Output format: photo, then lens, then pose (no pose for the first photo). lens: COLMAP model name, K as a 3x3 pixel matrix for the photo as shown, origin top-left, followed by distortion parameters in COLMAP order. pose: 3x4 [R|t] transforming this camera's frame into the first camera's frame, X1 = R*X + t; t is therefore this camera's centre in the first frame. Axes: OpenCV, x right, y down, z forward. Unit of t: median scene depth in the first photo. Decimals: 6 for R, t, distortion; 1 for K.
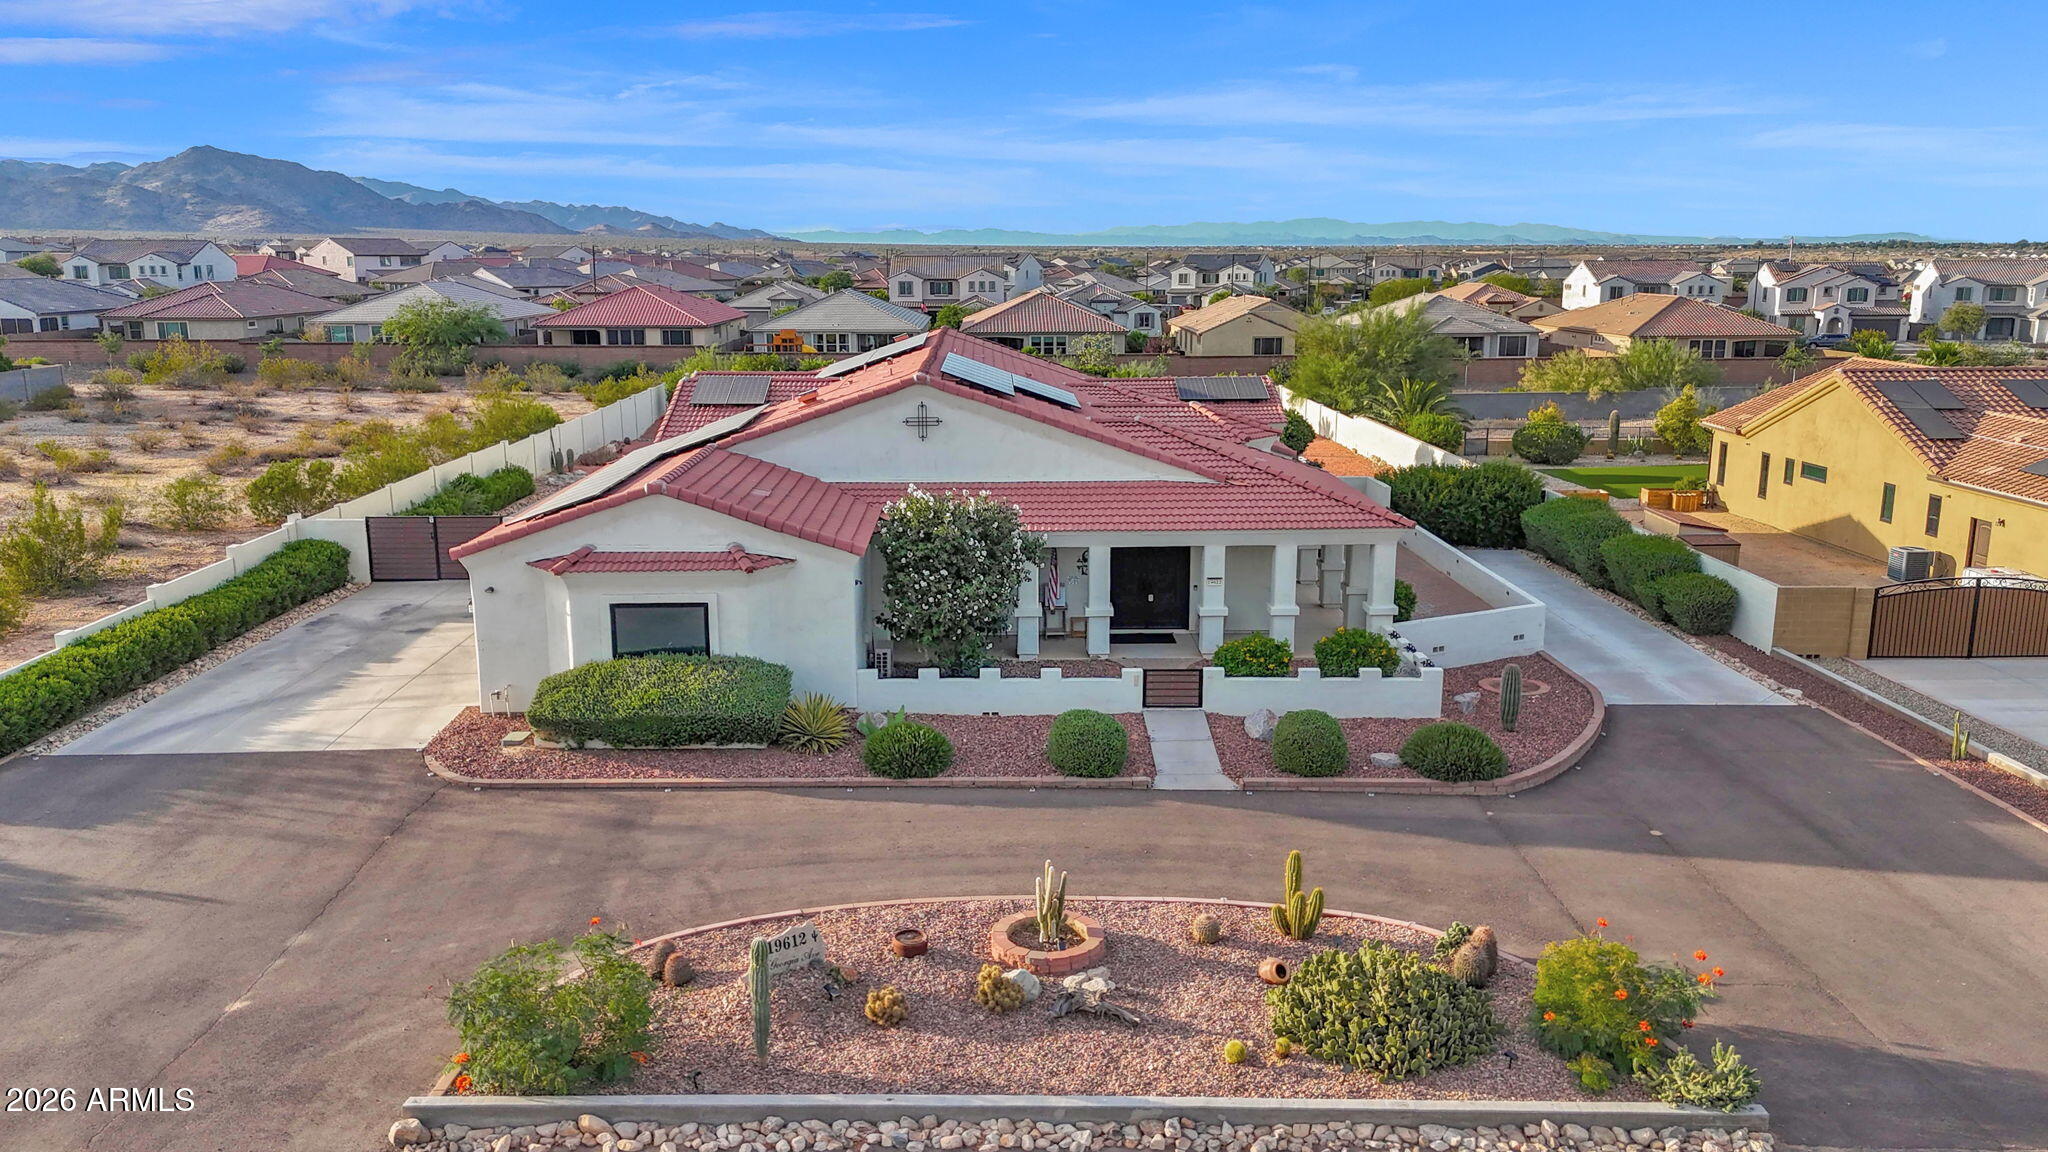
lens RADIAL K [[1515.2, 0, 1024.0], [0, 1515.2, 576.0], [0, 0, 1]] dist [0.092278, -0.099359]
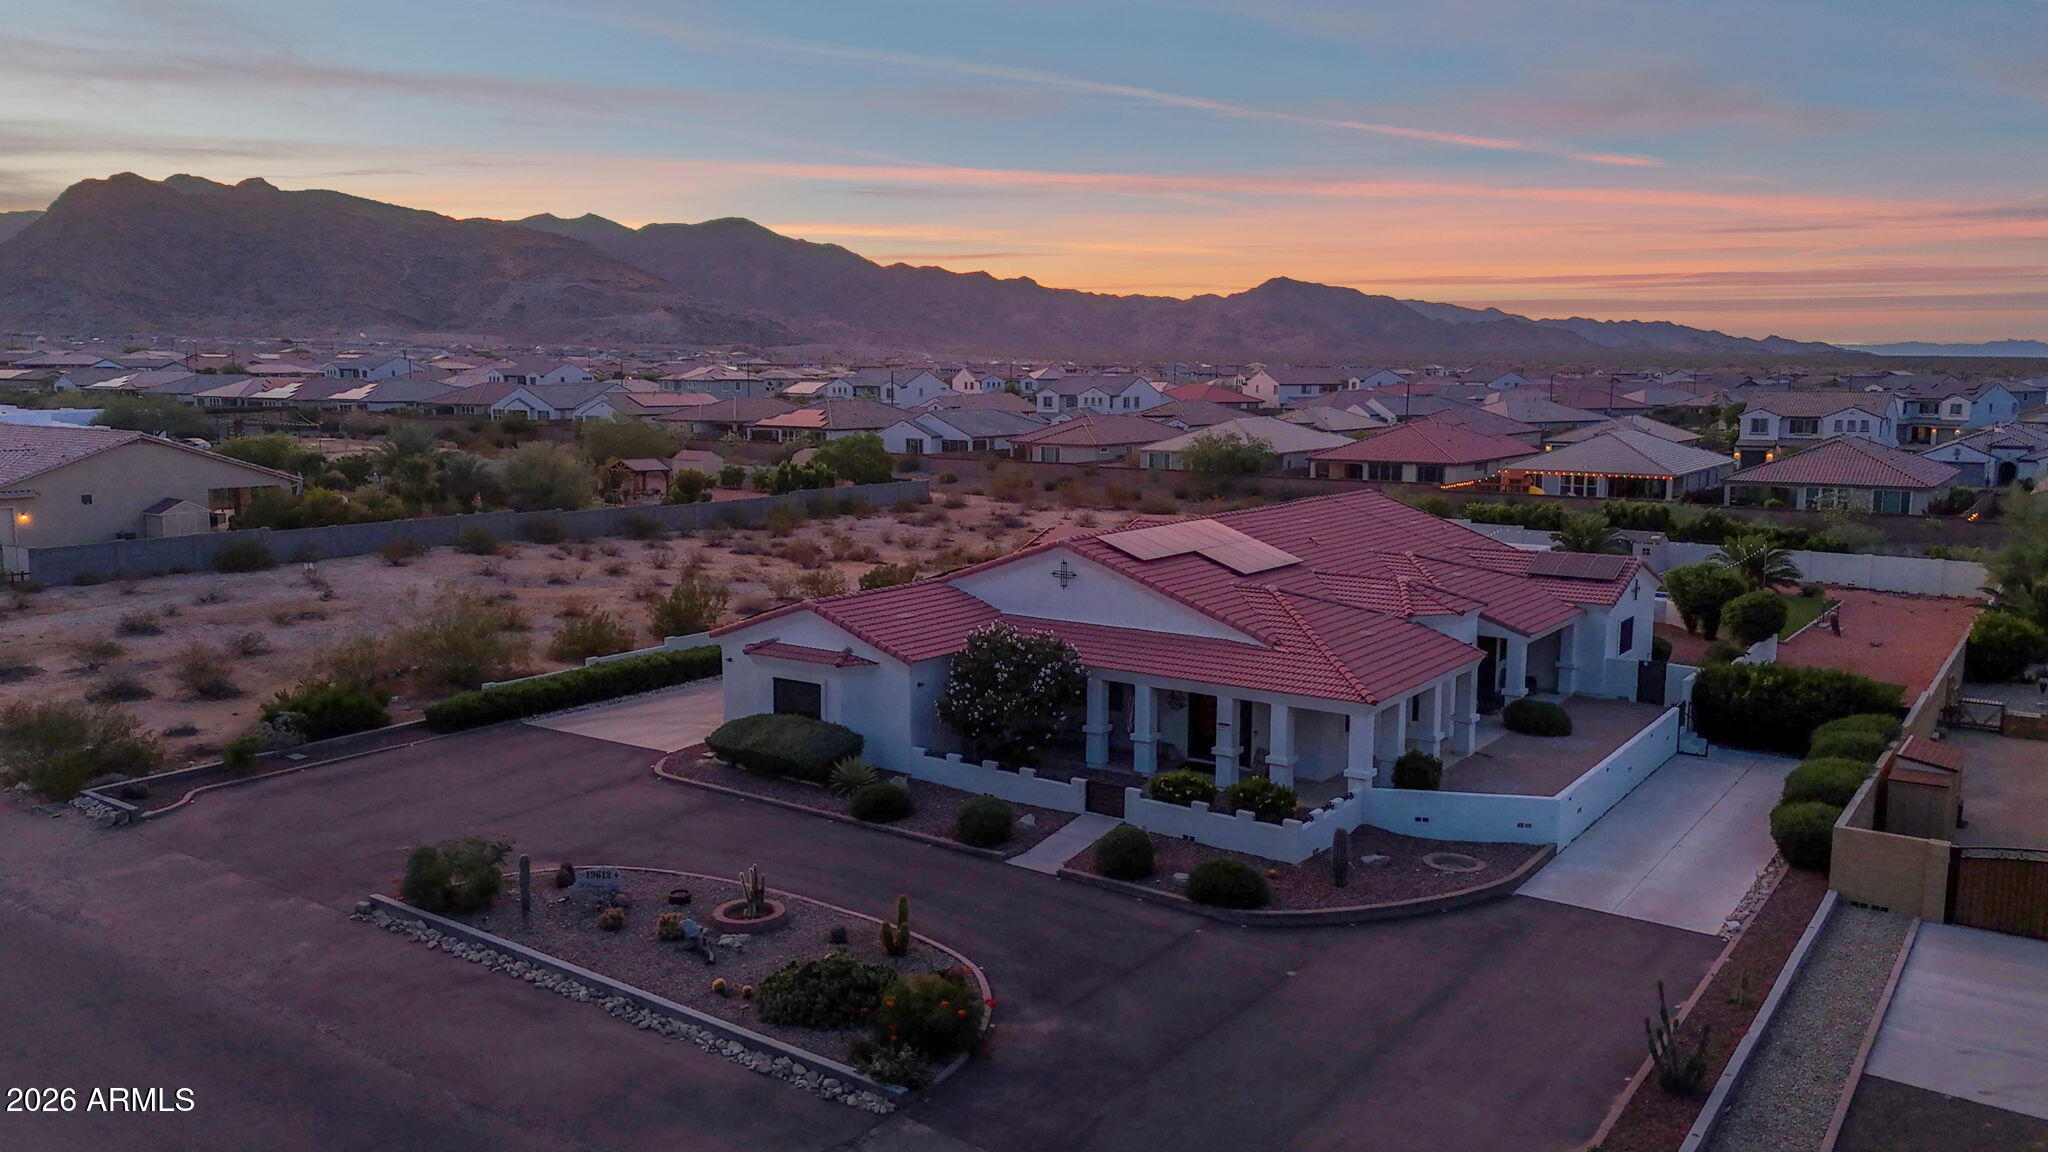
lens RADIAL K [[1522.9, 0, 1024.0], [0, 1522.9, 576.0], [0, 0, 1]] dist [0.102145, -0.122424]
pose [[0.805481, 0.085067, -0.586485, 0.685927], [-0.128541, 0.991163, -0.032774, -0.053813], [0.578514, 0.101786, 0.809297, -0.085667]]
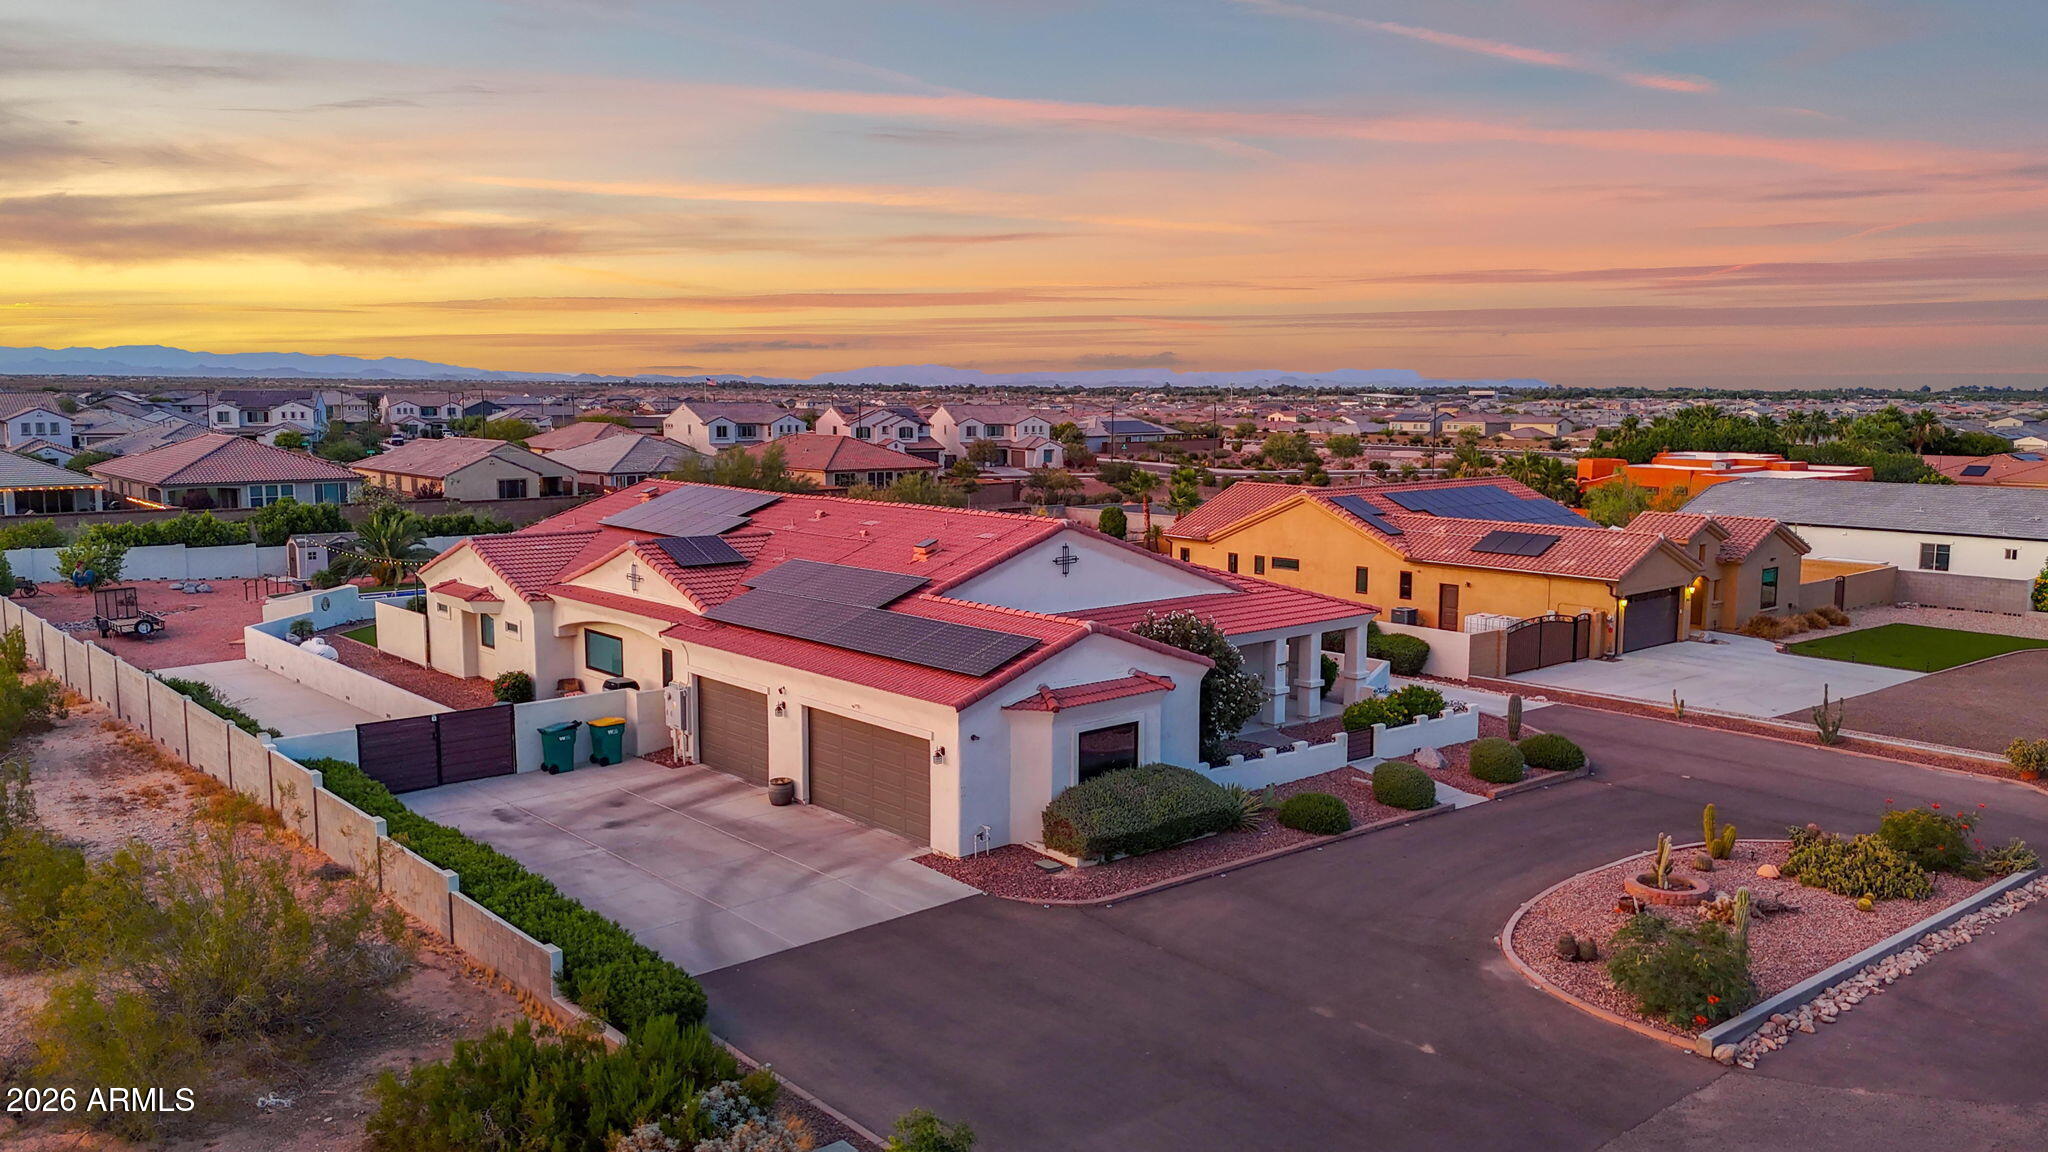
lens RADIAL K [[1522.9, 0, 1024.0], [0, 1522.9, 576.0], [0, 0, 1]] dist [0.102145, -0.122424]
pose [[0.773686, -0.073736, 0.629264, -0.838336], [0.127878, 0.990937, -0.041111, -0.046636], [-0.620530, 0.112276, 0.776103, 0.116489]]
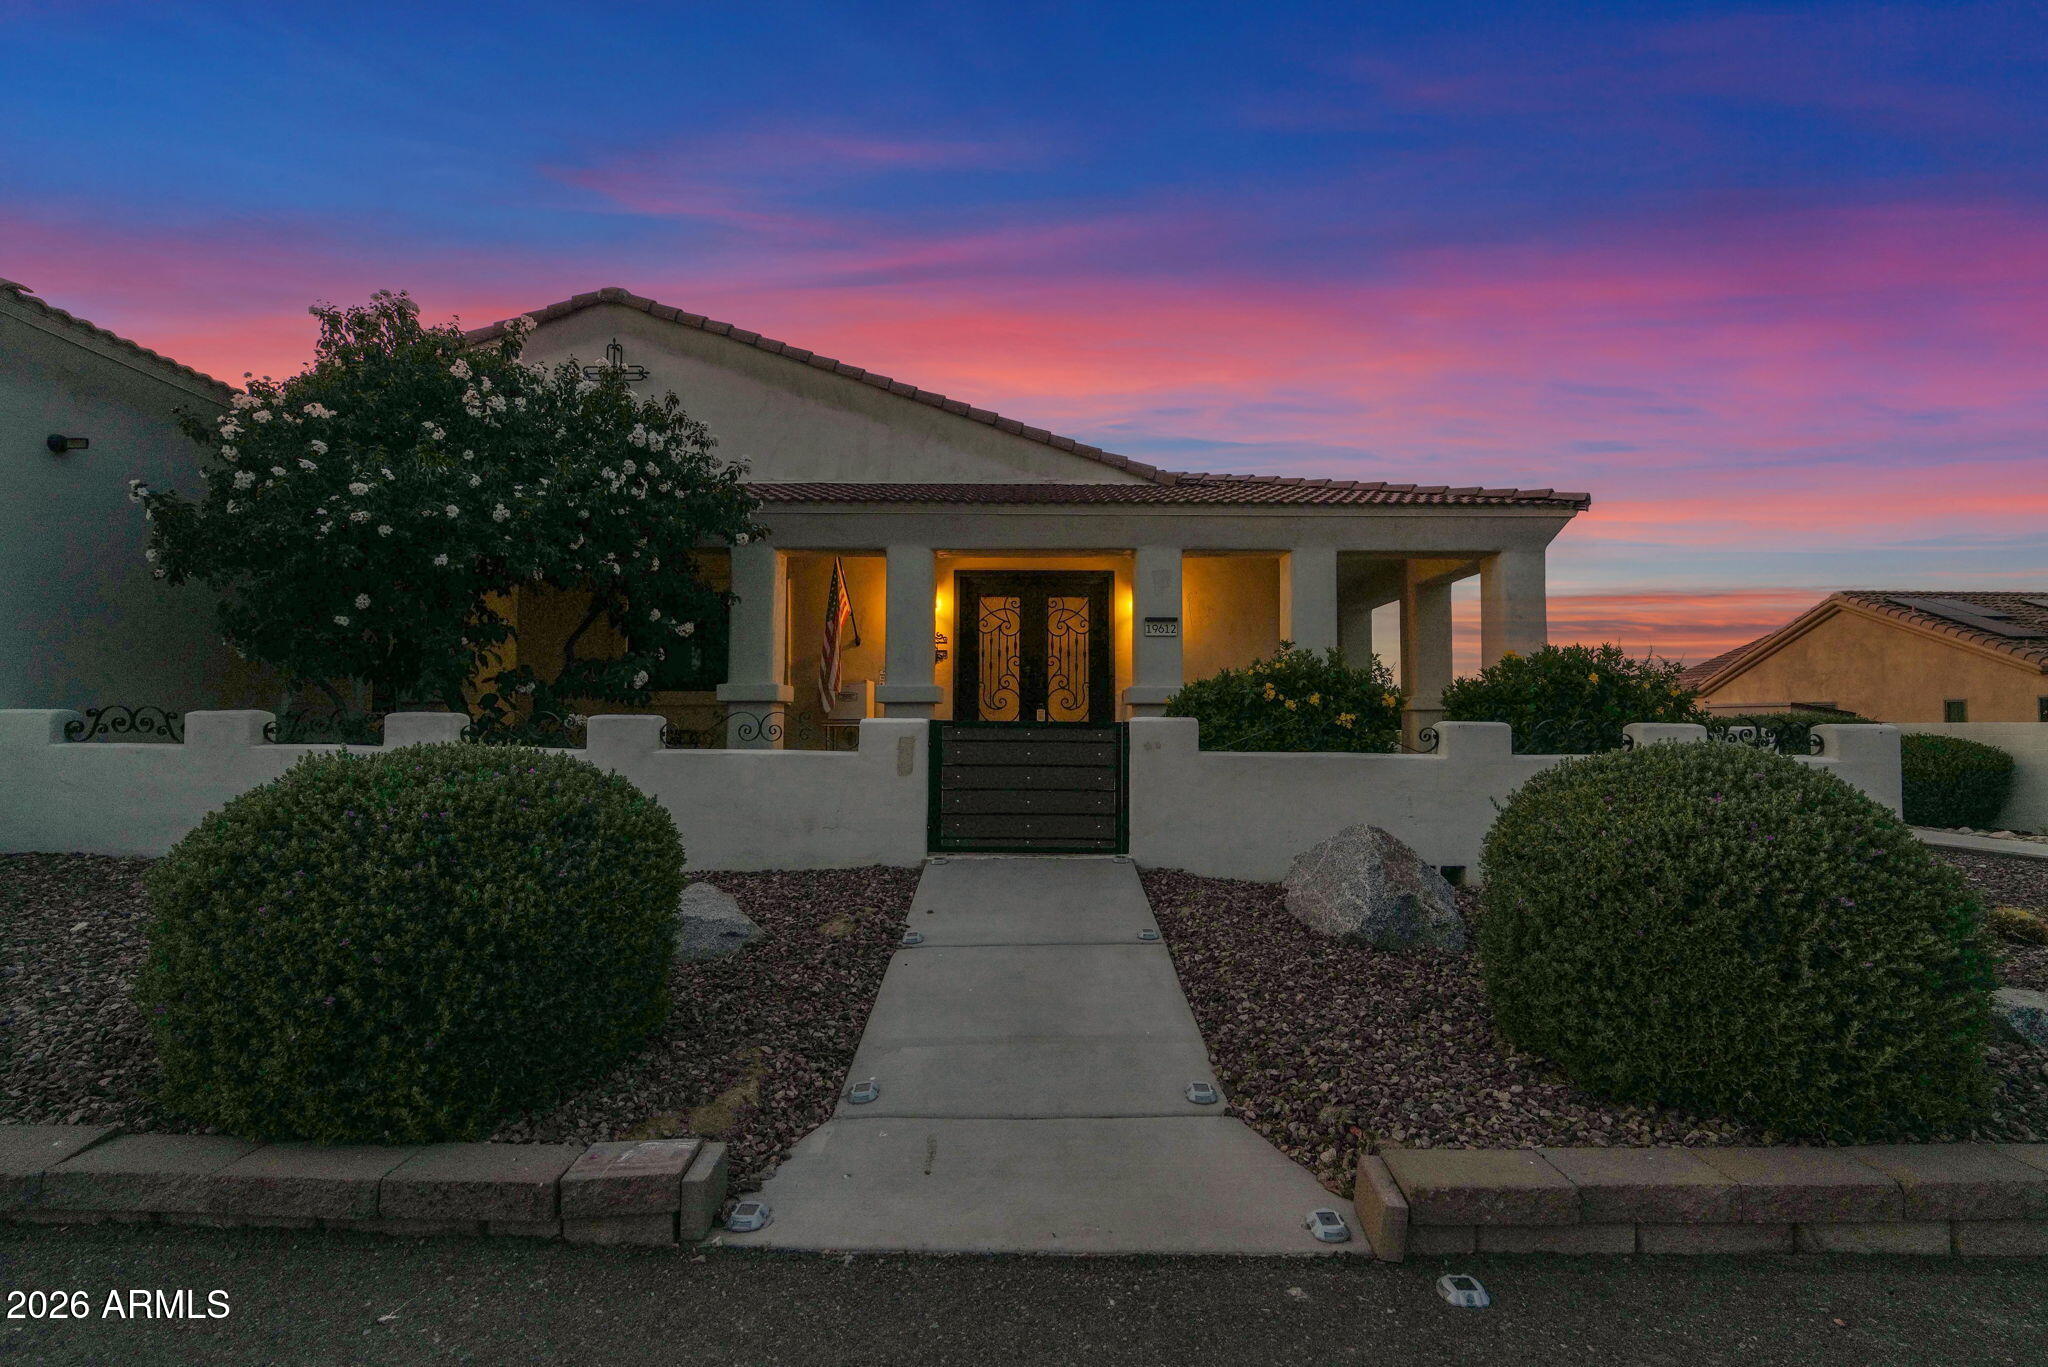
lens RADIAL K [[931.2, 0, 1029.7], [0, 931.2, 692.1], [0, 0, 1]] dist [-0.019941, 0.000093]
pose [[0.999878, 0.002214, -0.015465, 0.089161], [-0.005941, 0.969428, -0.245305, 0.089243], [0.014449, 0.245367, 0.969323, 0.719435]]
